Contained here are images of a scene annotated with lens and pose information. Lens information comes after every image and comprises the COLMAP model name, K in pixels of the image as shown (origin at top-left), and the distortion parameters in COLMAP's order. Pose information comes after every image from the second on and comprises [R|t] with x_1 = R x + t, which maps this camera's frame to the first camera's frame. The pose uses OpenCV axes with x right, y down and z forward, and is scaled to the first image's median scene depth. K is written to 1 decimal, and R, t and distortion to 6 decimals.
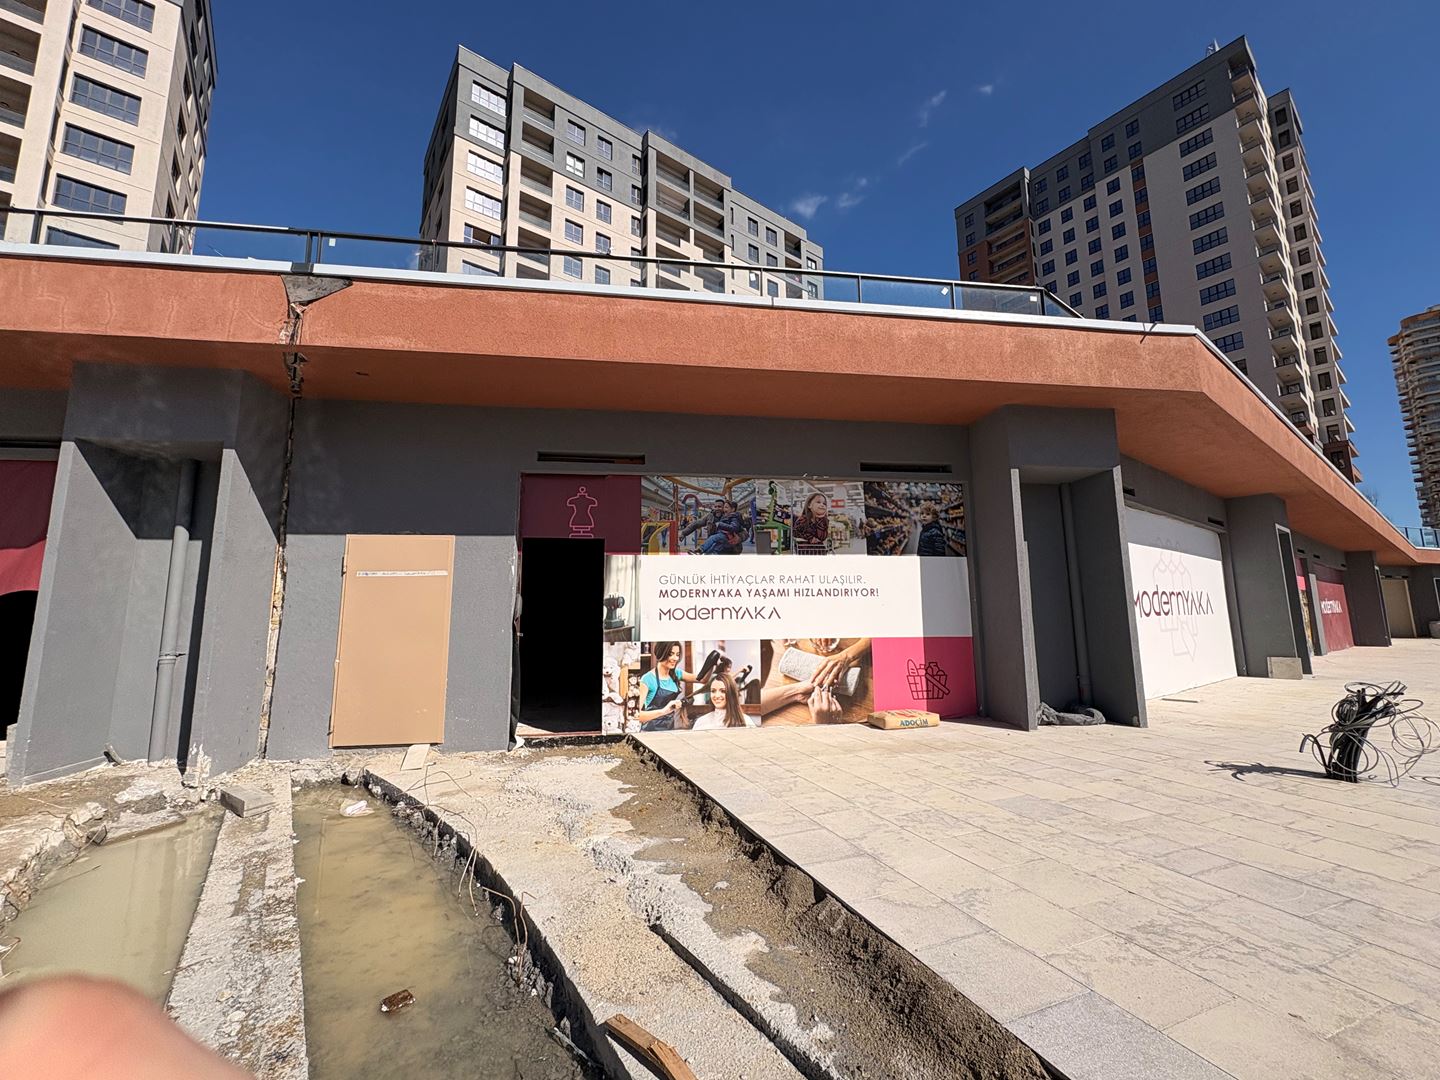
lens RADIAL K [[576.4, 0, 719.6], [0, 576.4, 538.3], [0, 0, 1]] dist [0.001222, -0.000287]
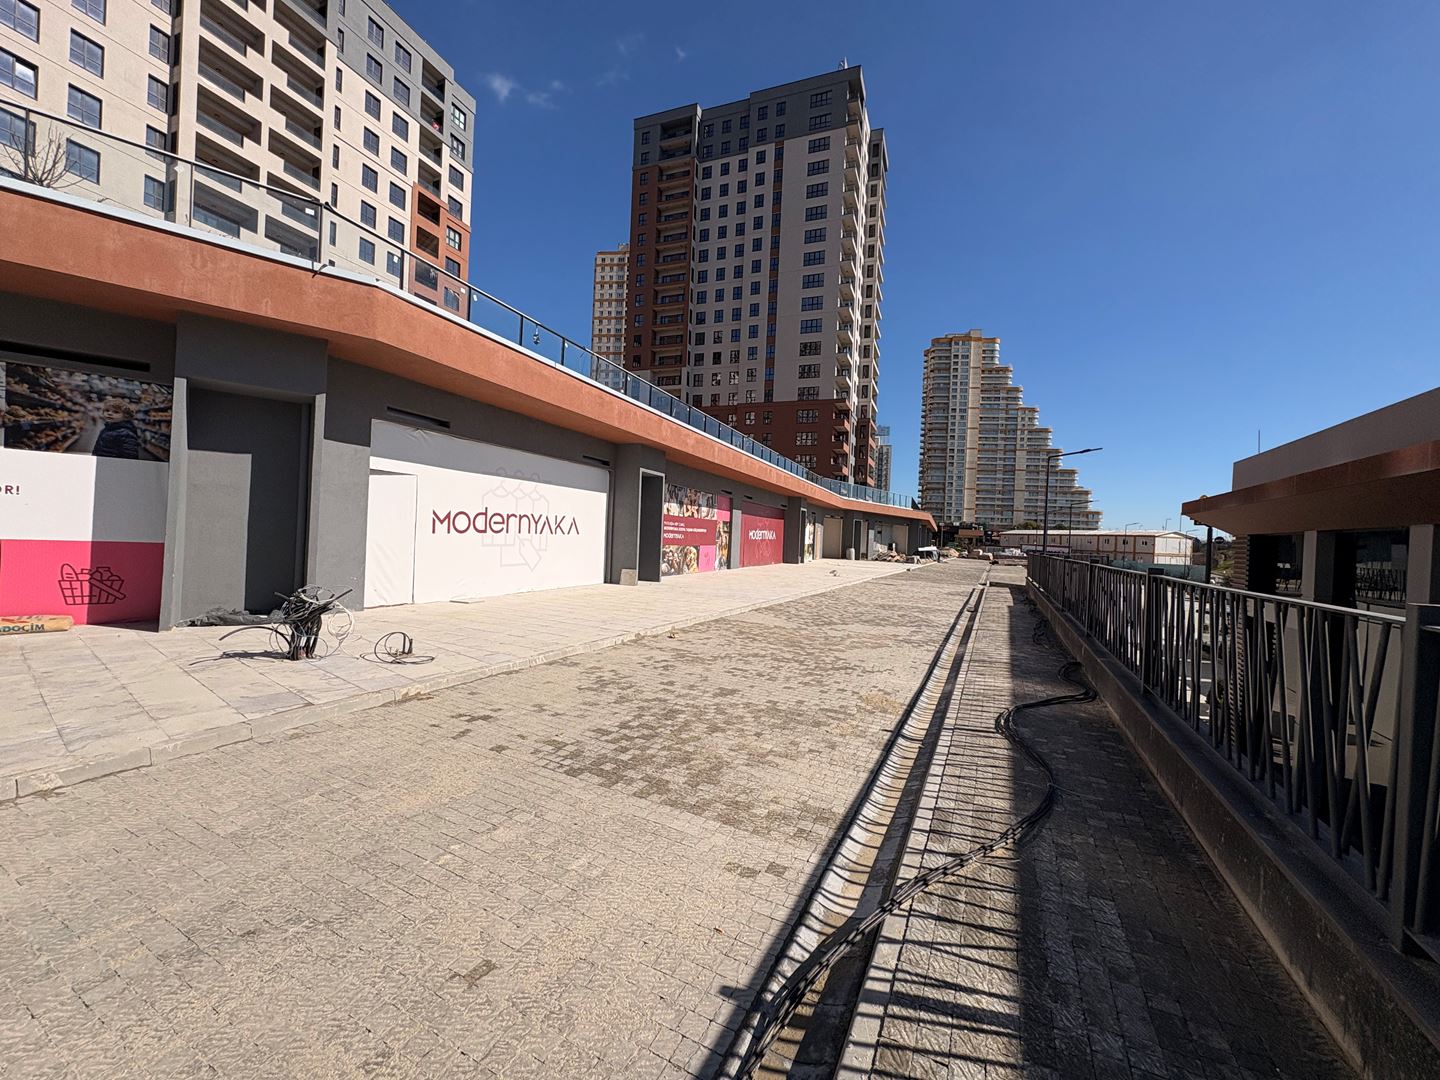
lens RADIAL K [[576.4, 0, 717.0], [0, 576.4, 538.9], [0, 0, 1]] dist [0.001222, -0.000287]
pose [[0.850142, 0.043807, 0.524728, 0.578562], [-0.125867, 0.984551, 0.121728, -0.062452], [-0.511289, -0.169532, 0.842522, -0.263087]]
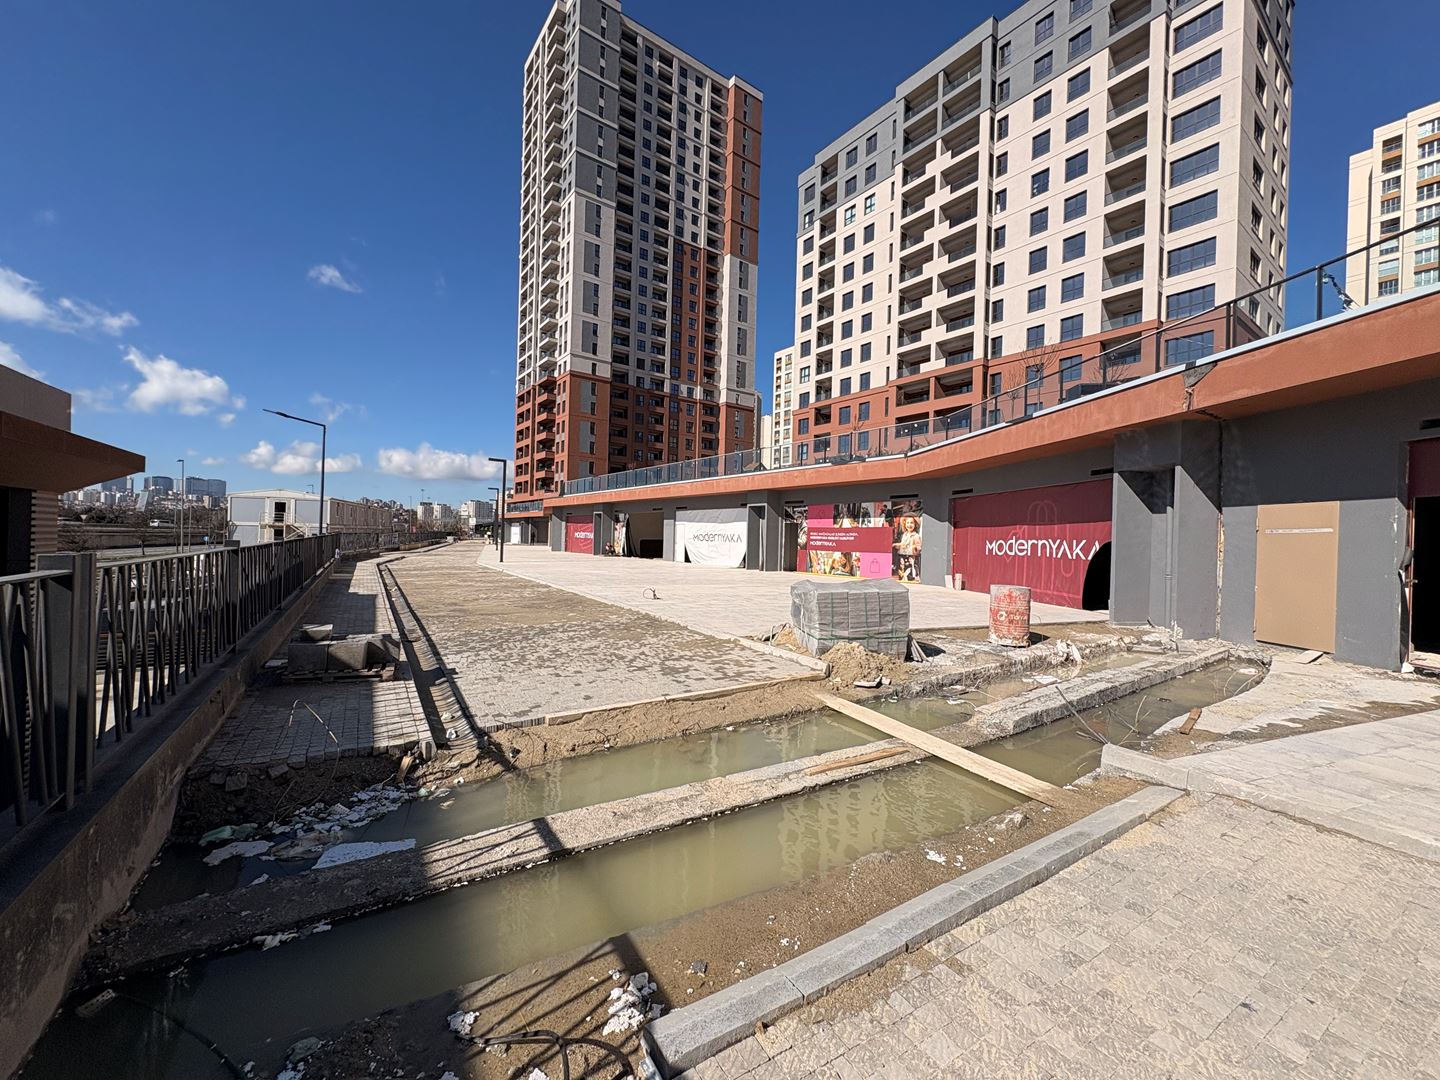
lens RADIAL K [[576.4, 0, 722.5], [0, 576.4, 538.9], [0, 0, 1]] dist [0.001222, -0.000287]
pose [[-0.006609, 0.012505, -0.999900, 0.887777], [0.116345, 0.993141, 0.011652, -0.101545], [0.993187, -0.116256, -0.008019, -0.402322]]
